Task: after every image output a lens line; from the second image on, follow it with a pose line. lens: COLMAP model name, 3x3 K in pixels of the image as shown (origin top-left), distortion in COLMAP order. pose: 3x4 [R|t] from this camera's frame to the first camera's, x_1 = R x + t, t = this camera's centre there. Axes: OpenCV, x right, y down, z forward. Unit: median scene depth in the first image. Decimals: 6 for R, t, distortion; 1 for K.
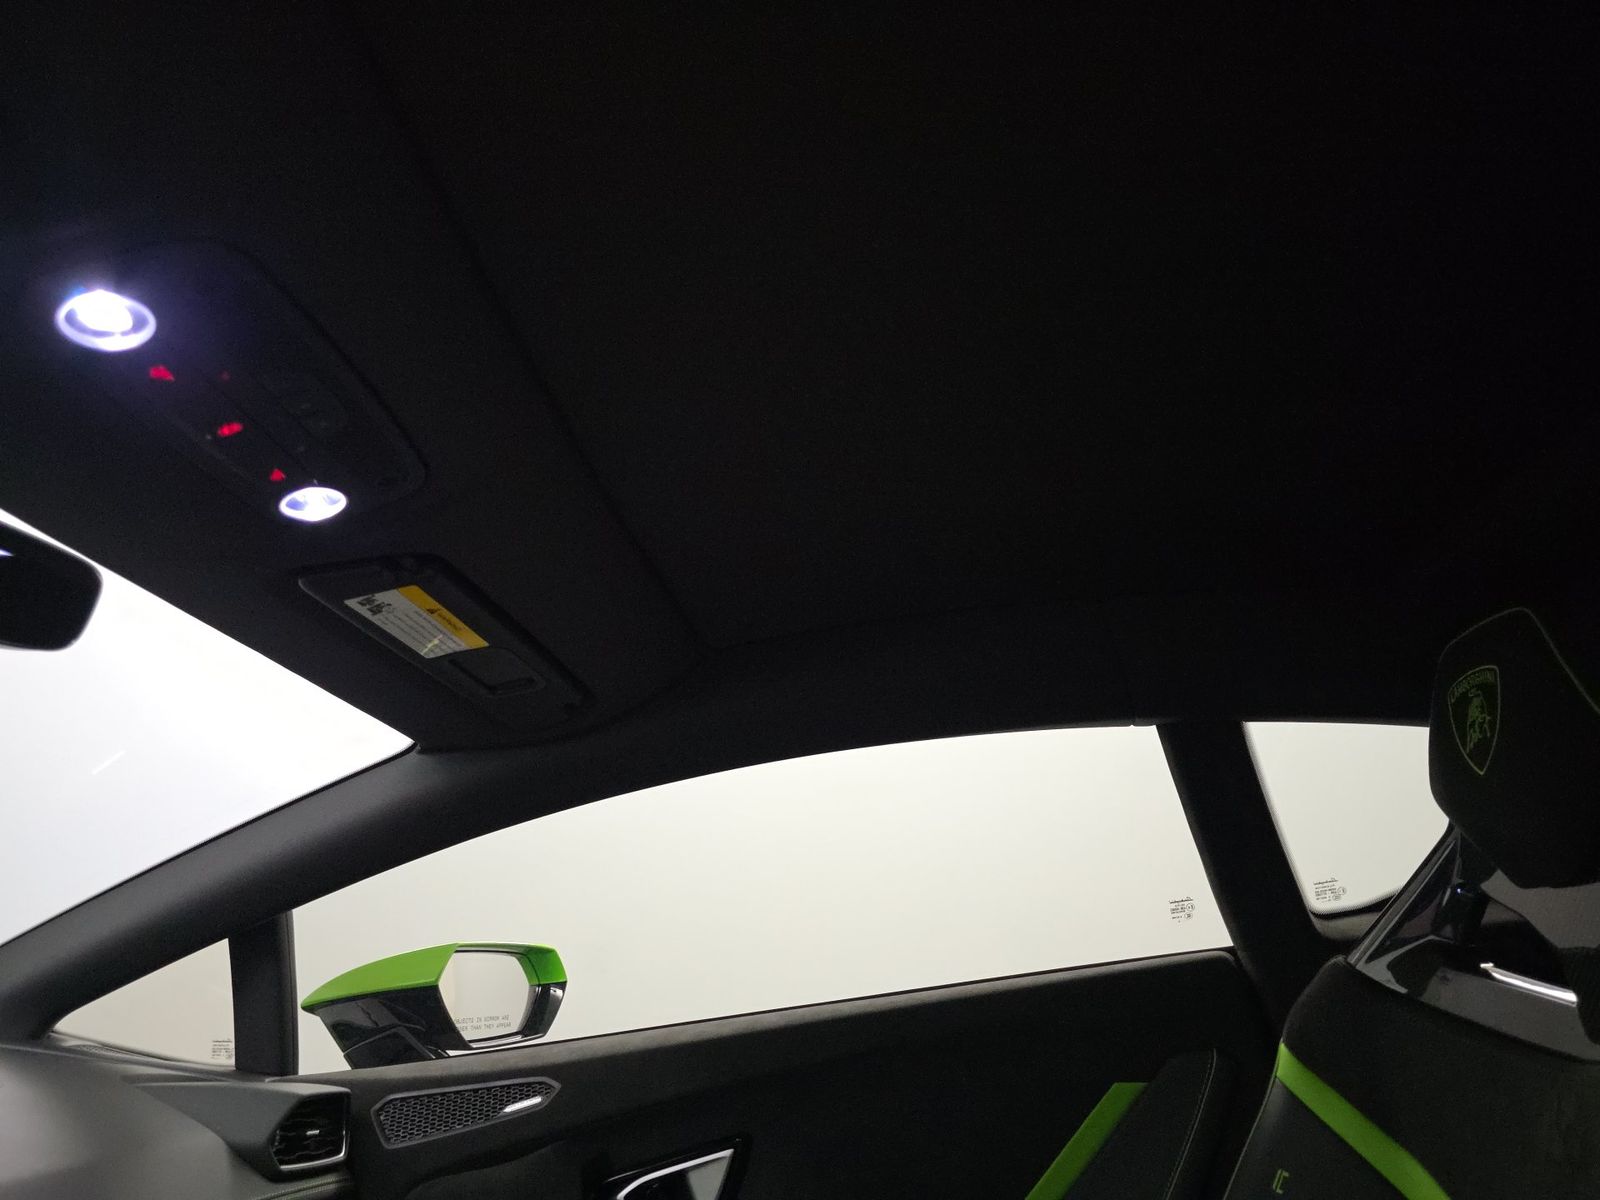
lens RADIAL K [[1047.9, 0, 800.0], [0, 1047.9, 600.0], [0, 0, 1]] dist [0.028211, -0.001927]
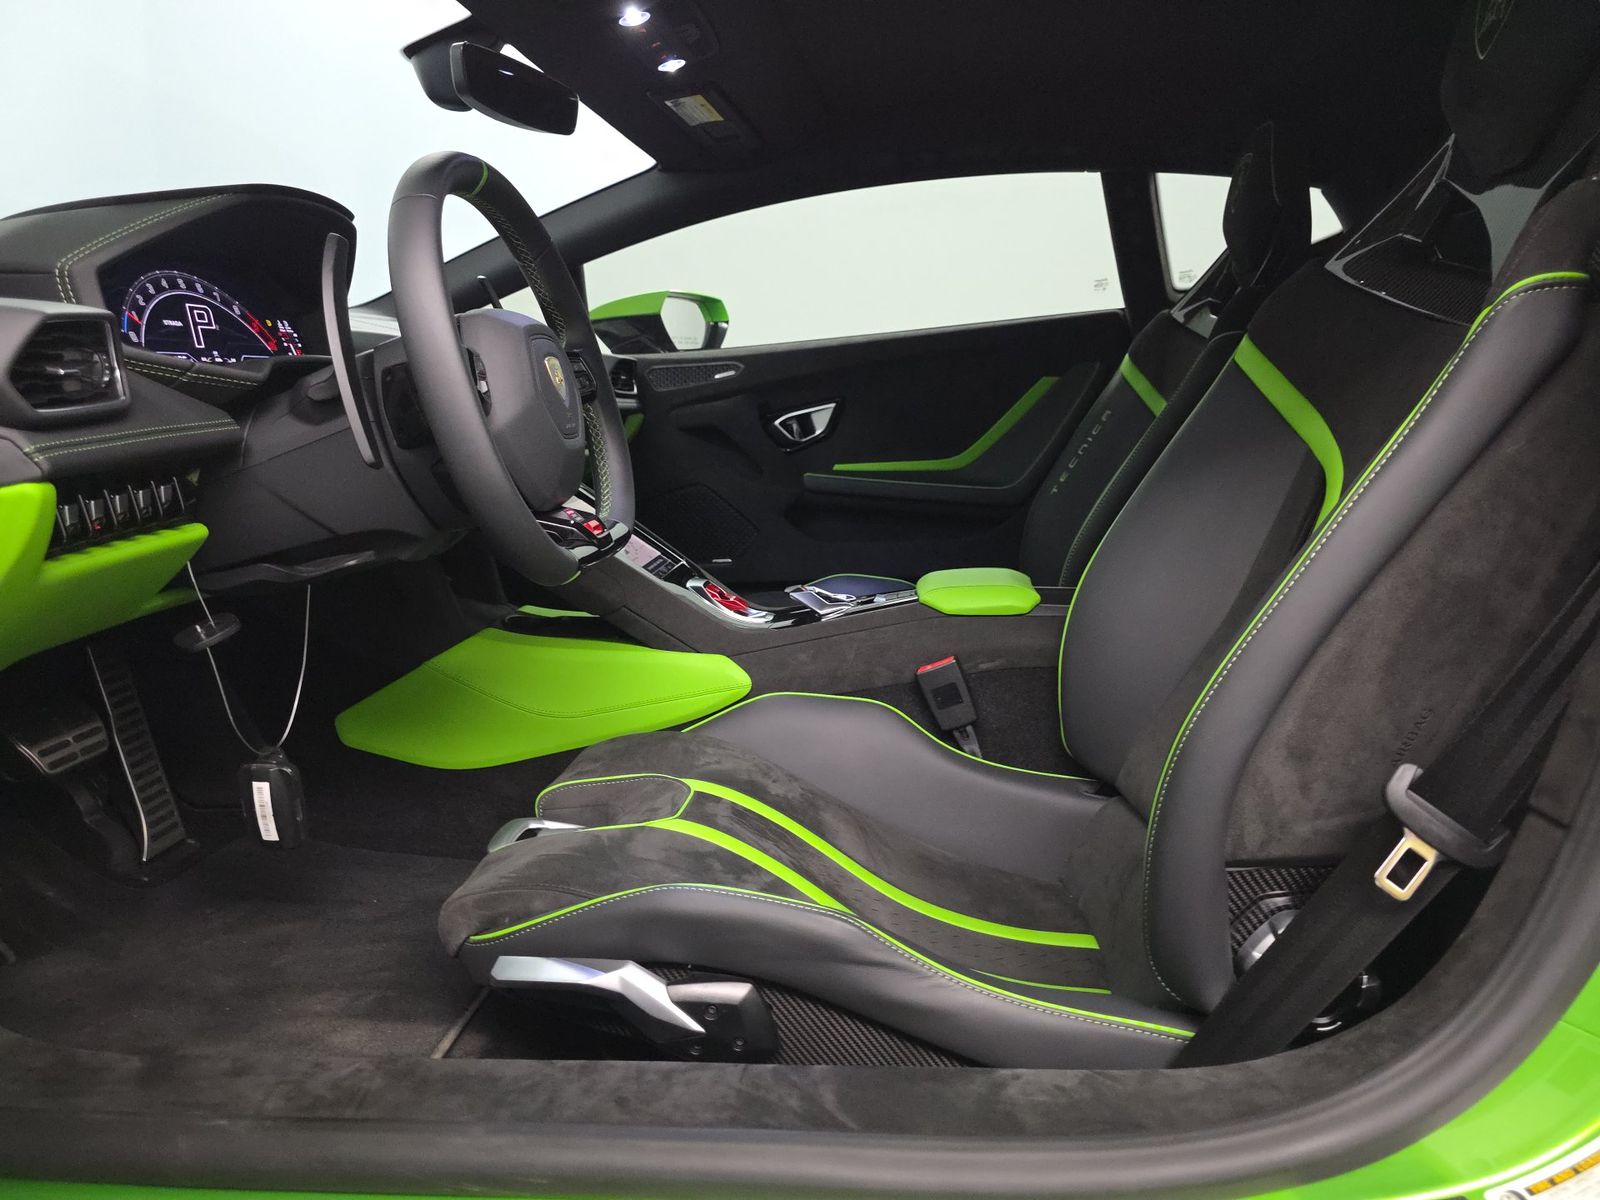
lens RADIAL K [[1047.9, 0, 800.0], [0, 1047.9, 600.0], [0, 0, 1]] dist [0.028211, -0.001927]
pose [[0.997431, 0.057050, -0.043329, -0.026196], [-0.024946, 0.843572, 0.536436, -0.188418], [0.067155, -0.533977, 0.842828, -0.779203]]
